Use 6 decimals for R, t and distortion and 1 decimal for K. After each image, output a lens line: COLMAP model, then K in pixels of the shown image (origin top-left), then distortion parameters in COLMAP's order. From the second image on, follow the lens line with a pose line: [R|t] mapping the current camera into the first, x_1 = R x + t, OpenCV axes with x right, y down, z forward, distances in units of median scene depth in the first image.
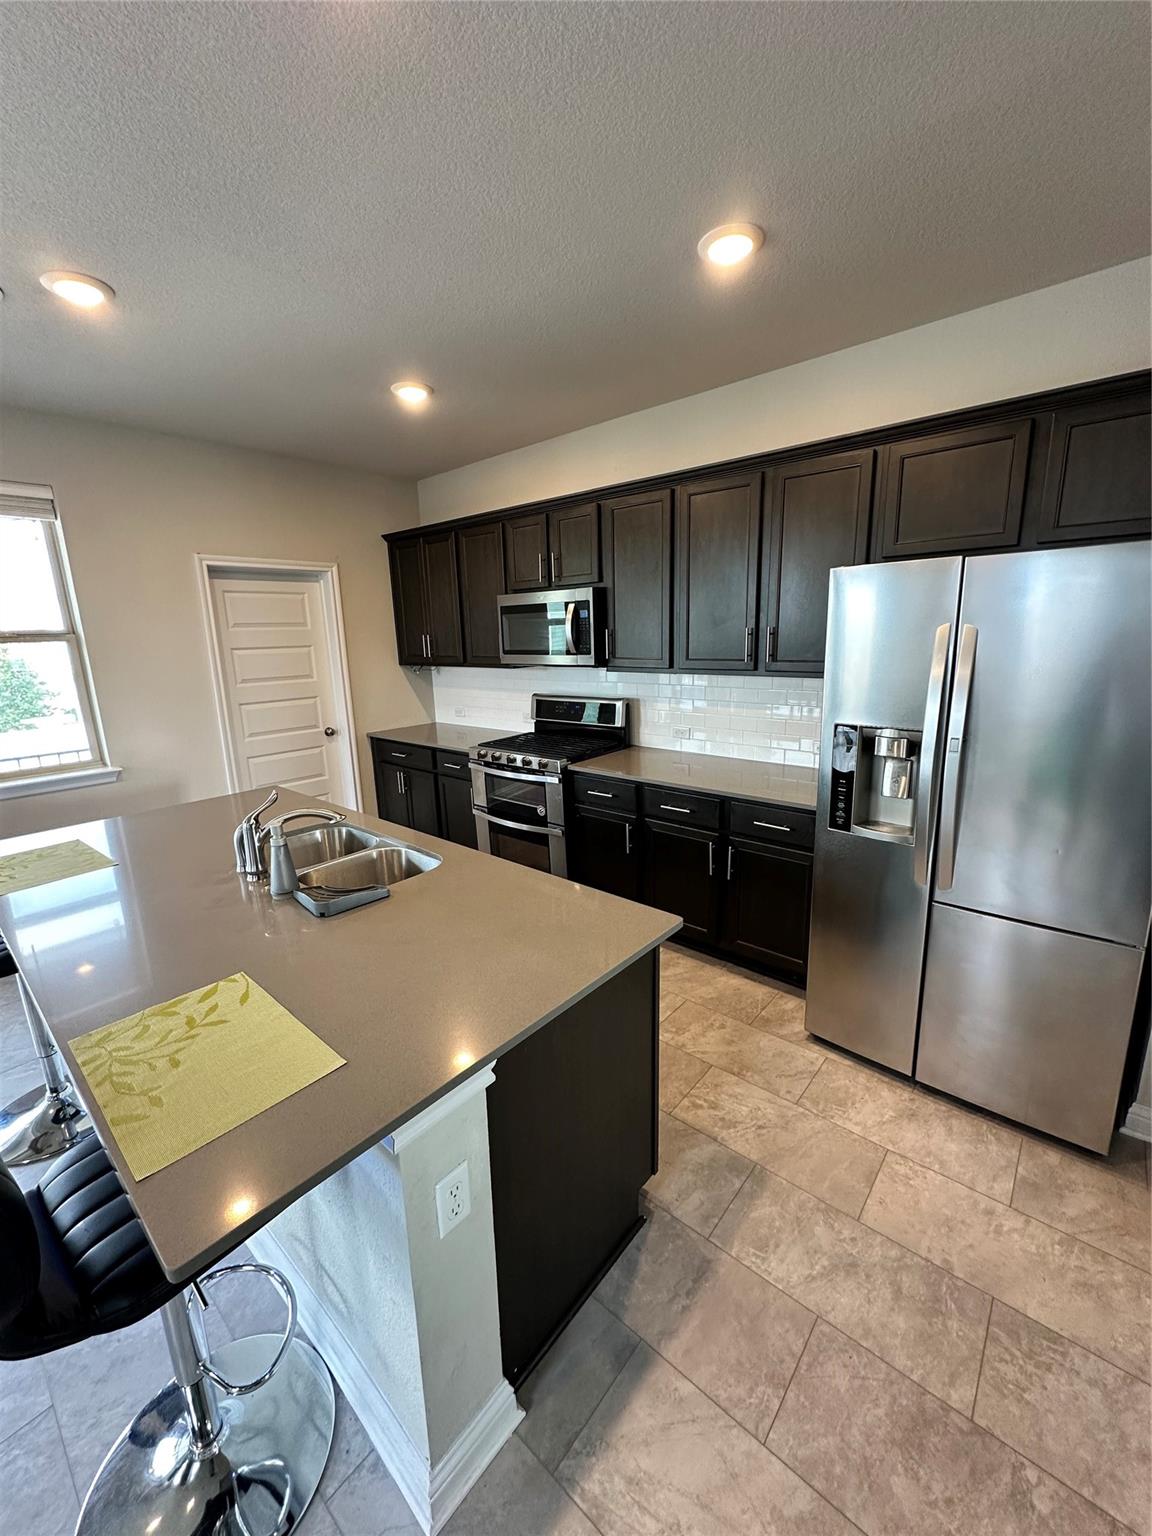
lens RADIAL K [[610.4, 0, 575.7], [0, 610.4, 765.8], [0, 0, 1]] dist [-0.001057, 0.000610]
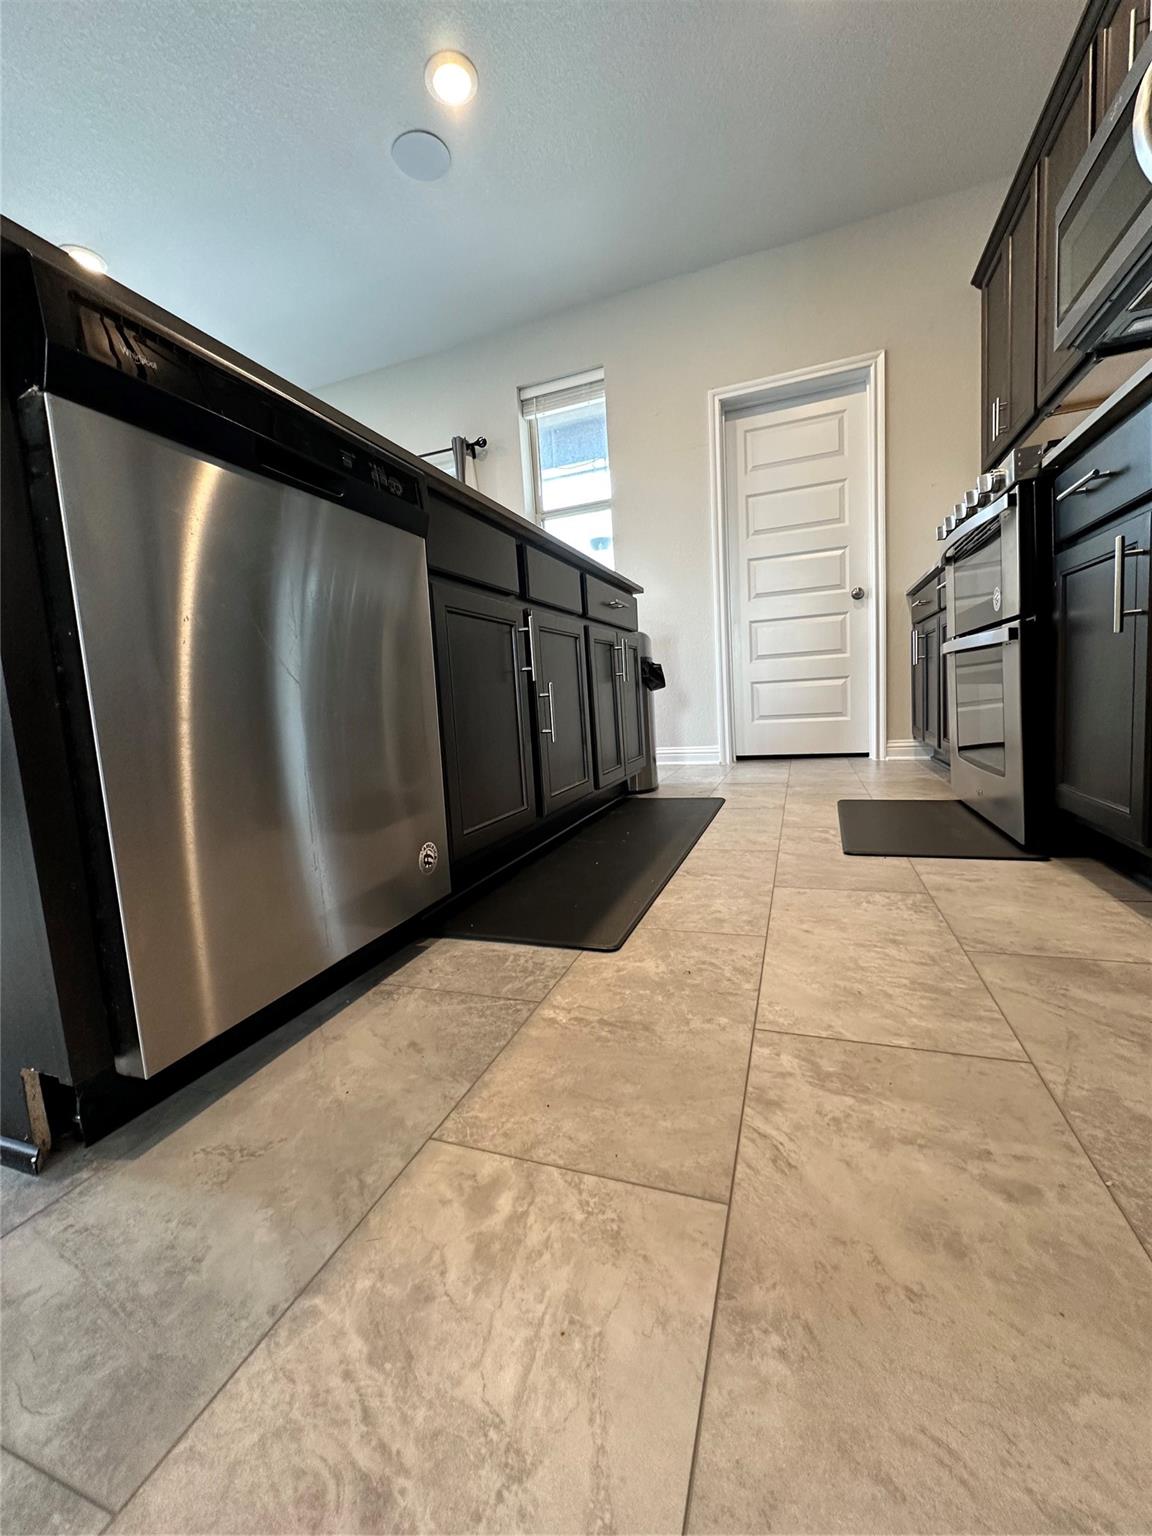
lens RADIAL K [[610.4, 0, 575.7], [0, 610.4, 765.8], [0, 0, 1]] dist [-0.001057, 0.000610]
pose [[0.349038, 0.109361, -0.930705, 0.420510], [-0.149183, 0.986986, 0.060027, 0.335622], [0.925158, 0.117894, 0.360811, 0.881615]]
